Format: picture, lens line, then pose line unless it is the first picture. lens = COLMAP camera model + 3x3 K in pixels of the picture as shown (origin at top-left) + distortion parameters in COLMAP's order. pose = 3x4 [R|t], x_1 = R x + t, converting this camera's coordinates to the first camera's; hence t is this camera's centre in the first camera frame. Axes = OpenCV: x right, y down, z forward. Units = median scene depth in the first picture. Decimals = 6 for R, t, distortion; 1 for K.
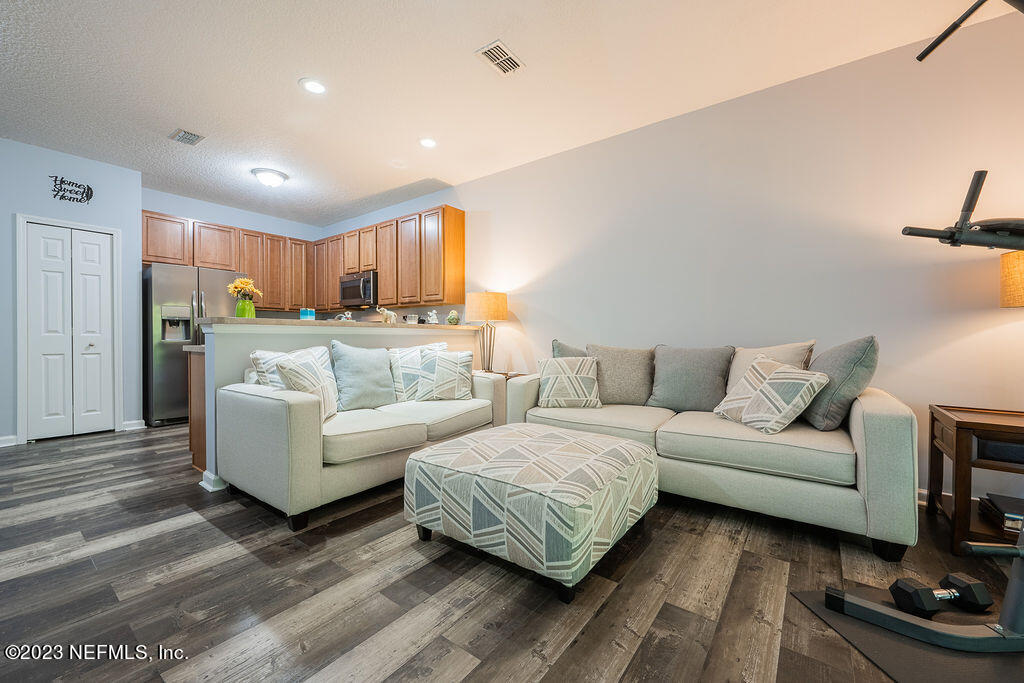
lens RADIAL K [[404.0, 0, 514.4], [0, 404.0, 340.5], [0, 0, 1]] dist [-0.002876, 0.000320]
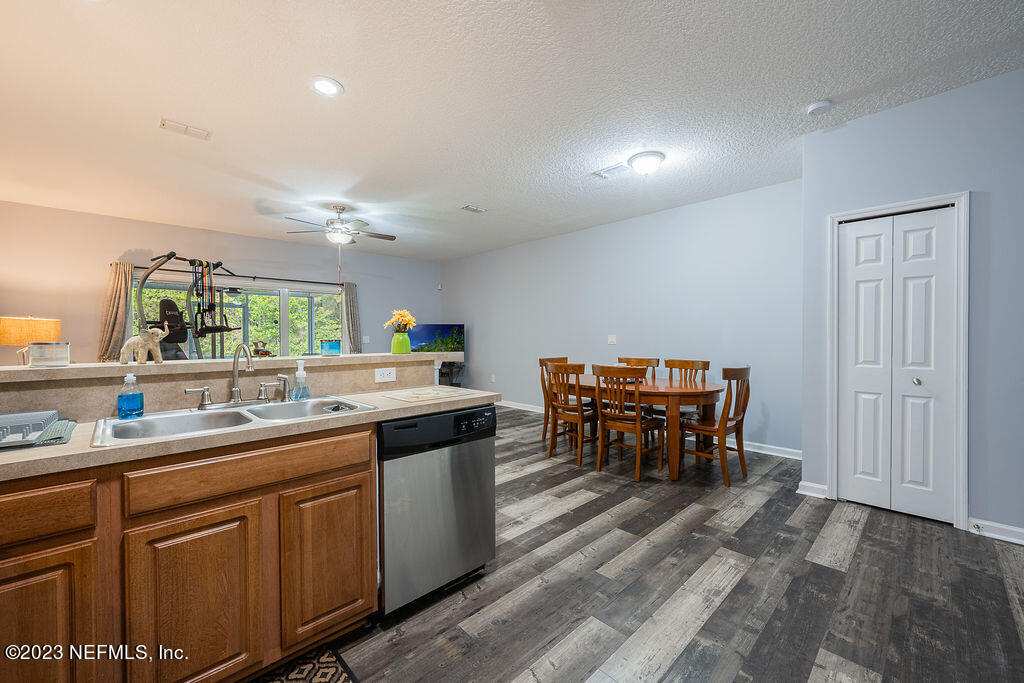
lens RADIAL K [[404.0, 0, 515.2], [0, 404.0, 342.5], [0, 0, 1]] dist [-0.002876, 0.000320]
pose [[-0.987249, -0.003286, 0.159152, -0.971496], [0.000363, 0.999738, 0.022893, -0.091457], [-0.159185, 0.022659, -0.986989, 1.698481]]
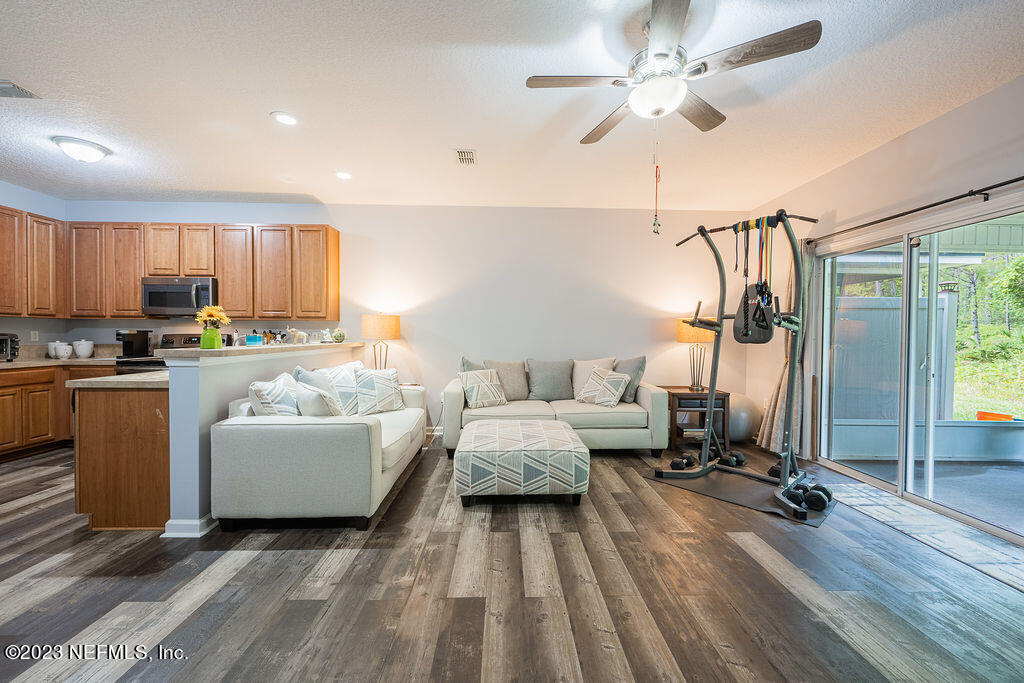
lens RADIAL K [[404.0, 0, 514.3], [0, 404.0, 340.1], [0, 0, 1]] dist [-0.002876, 0.000320]
pose [[0.783778, -0.005793, 0.621014, -0.639516], [-0.000075, 0.999956, 0.009422, -0.075834], [-0.621041, -0.007432, 0.783743, -0.153451]]
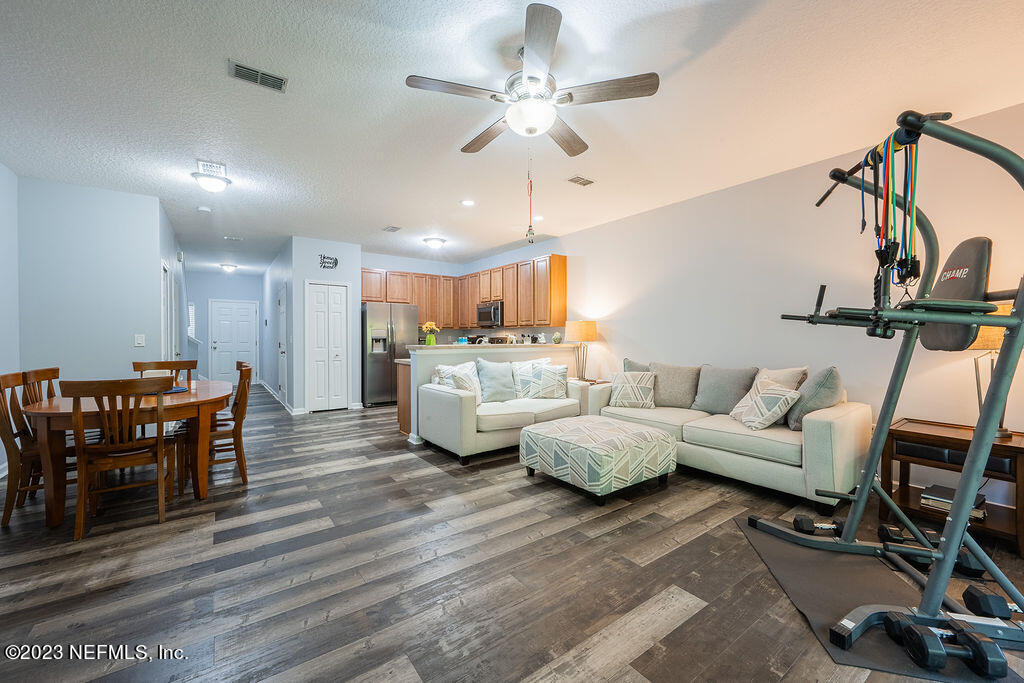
lens RADIAL K [[404.0, 0, 513.9], [0, 404.0, 338.8], [0, 0, 1]] dist [-0.002876, 0.000320]
pose [[0.957057, 0.001392, -0.289898, 0.145935], [-0.002173, 0.999995, -0.002371, -0.071155], [0.289893, 0.002899, 0.957055, -0.478218]]
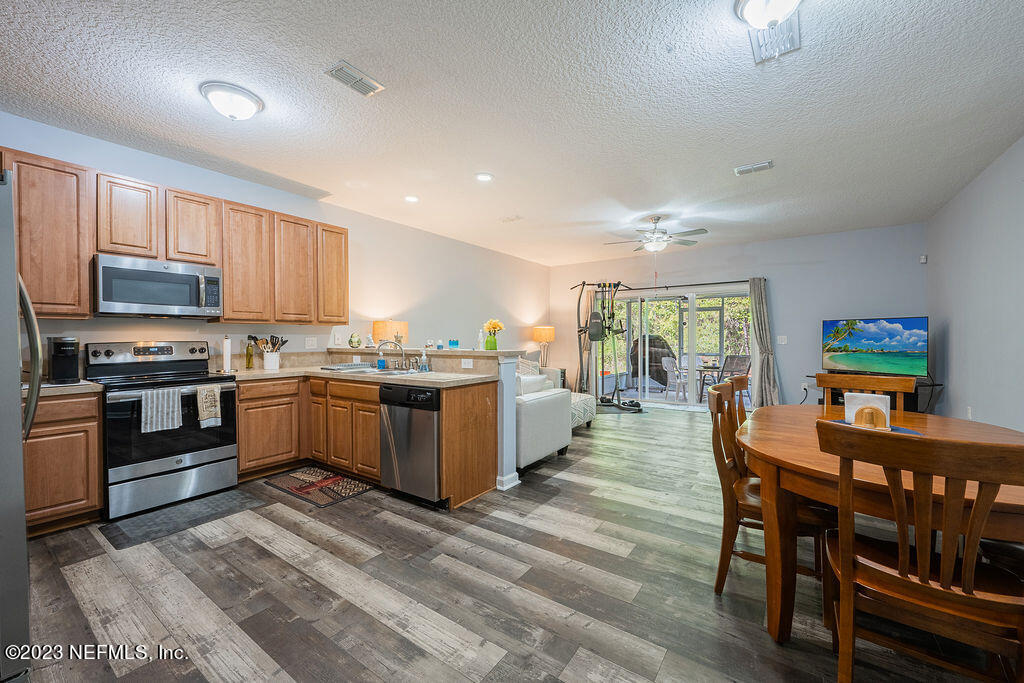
lens RADIAL K [[404.0, 0, 513.3], [0, 404.0, 341.0], [0, 0, 1]] dist [-0.002876, 0.000320]
pose [[-0.028500, -0.012445, 0.999516, -1.750091], [0.011044, 0.999858, 0.012764, -0.090088], [-0.999533, 0.011403, -0.028358, 0.890154]]
